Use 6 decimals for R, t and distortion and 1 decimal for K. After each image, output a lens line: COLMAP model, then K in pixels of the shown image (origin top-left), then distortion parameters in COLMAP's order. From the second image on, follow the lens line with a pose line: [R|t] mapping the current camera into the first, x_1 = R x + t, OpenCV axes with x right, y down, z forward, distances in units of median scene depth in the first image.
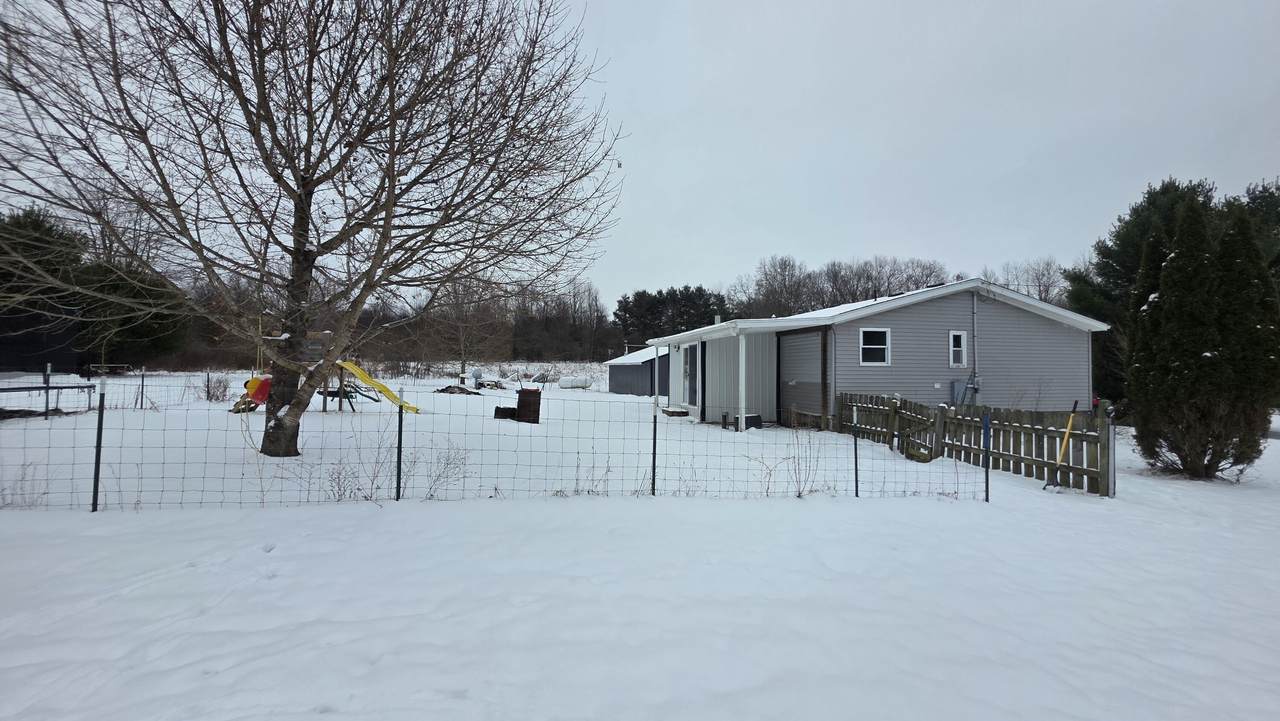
lens RADIAL K [[503.6, 0, 640.0], [0, 503.6, 360.5], [0, 0, 1]] dist [0.000929, 0.000039]
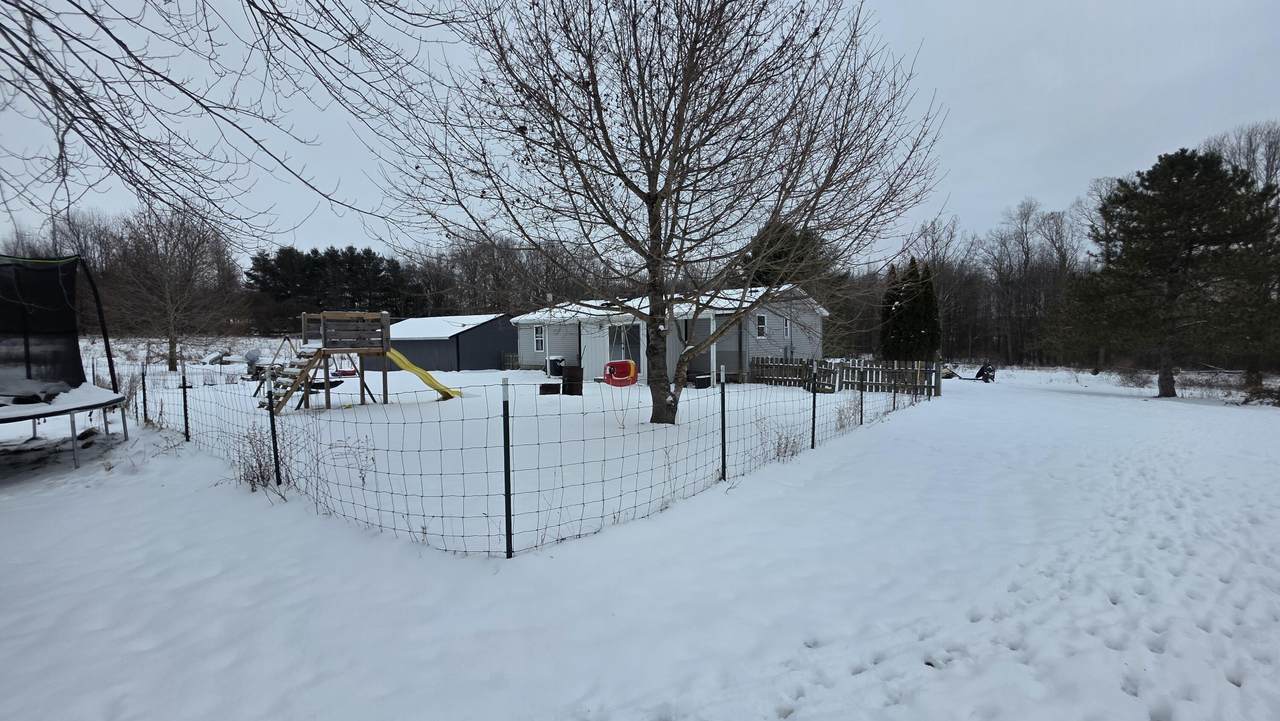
lens RADIAL K [[503.6, 0, 640.0], [0, 503.6, 360.5], [0, 0, 1]] dist [0.000929, 0.000039]
pose [[0.773505, -0.048258, 0.631951, -0.798062], [0.010012, 0.997903, 0.063950, -0.023827], [-0.633712, -0.043138, 0.772366, 0.035730]]
